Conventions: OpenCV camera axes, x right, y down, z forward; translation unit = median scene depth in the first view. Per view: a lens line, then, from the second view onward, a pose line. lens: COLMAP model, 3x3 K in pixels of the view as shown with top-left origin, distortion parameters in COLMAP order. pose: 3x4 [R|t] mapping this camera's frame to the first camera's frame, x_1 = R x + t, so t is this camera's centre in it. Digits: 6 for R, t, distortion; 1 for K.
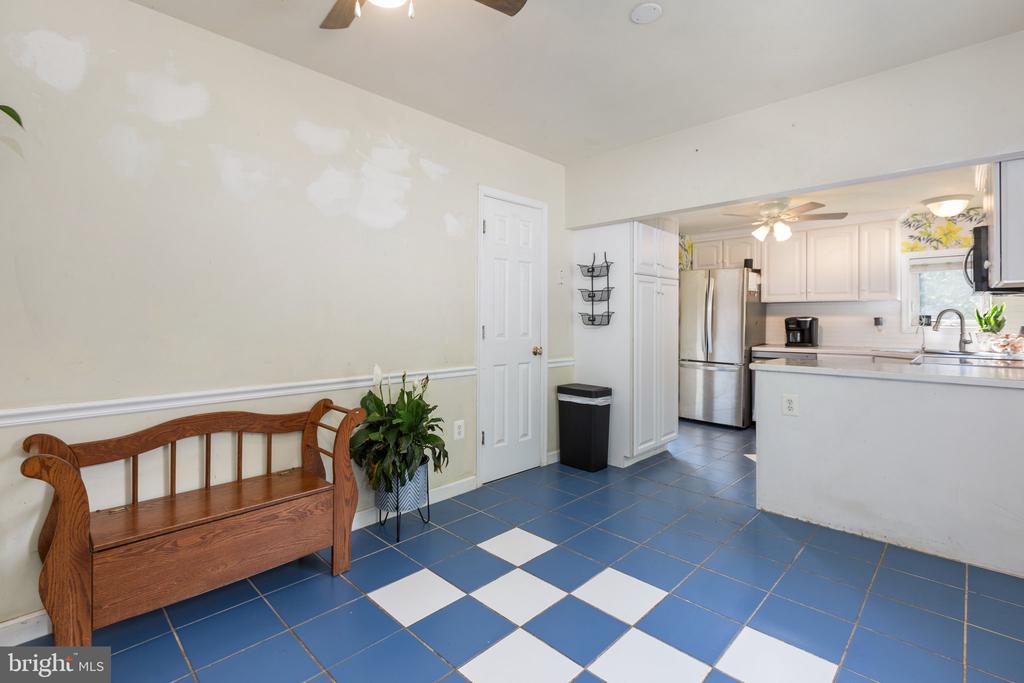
lens RADIAL K [[464.1, 0, 514.6], [0, 464.1, 318.0], [0, 0, 1]] dist [0.002301, -0.002743]
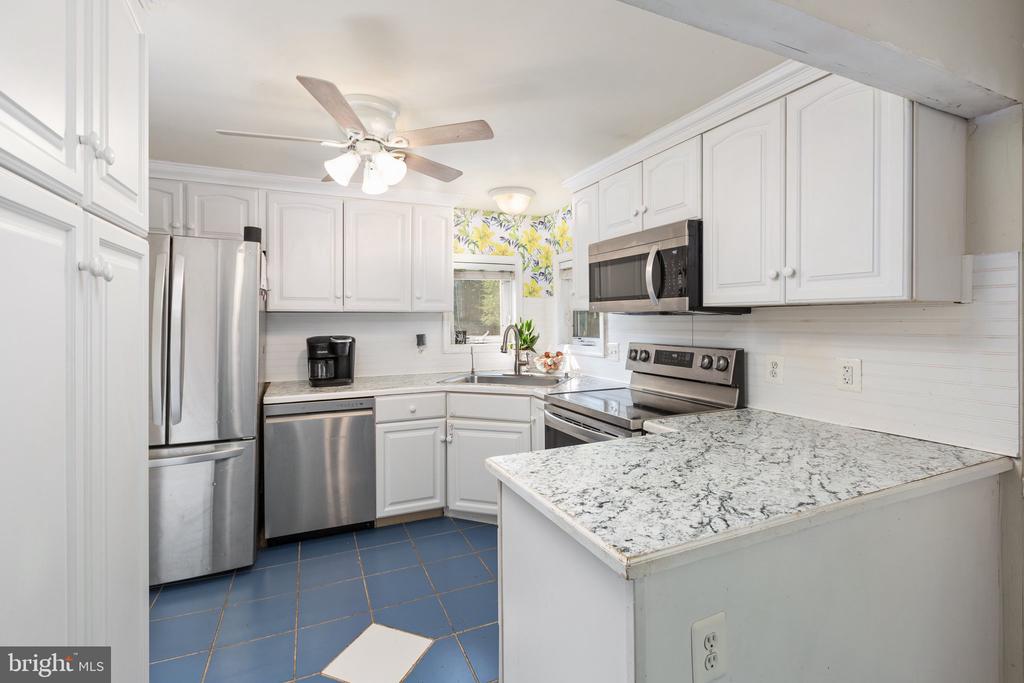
lens RADIAL K [[464.1, 0, 520.7], [0, 464.1, 319.8], [0, 0, 1]] dist [0.002301, -0.002743]
pose [[0.362411, -0.001379, 0.932018, 0.143180], [0.001788, 0.999998, 0.000784, -0.026349], [-0.932017, 0.001382, 0.362412, 0.592108]]
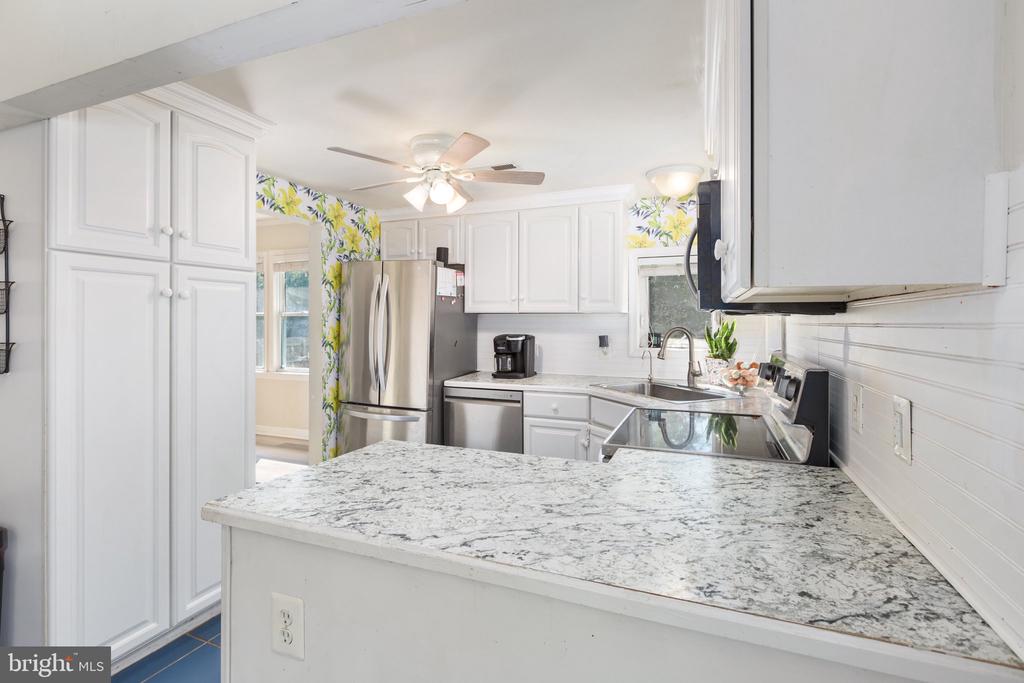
lens RADIAL K [[490.0, 0, 501.6], [0, 490.0, 319.6], [0, 0, 1]] dist [-0.005037, -0.000393]
pose [[0.928628, 0.002495, 0.371004, 0.357349], [-0.002173, 0.999997, -0.001287, -0.026023], [-0.371006, 0.000389, 0.928630, 0.351982]]
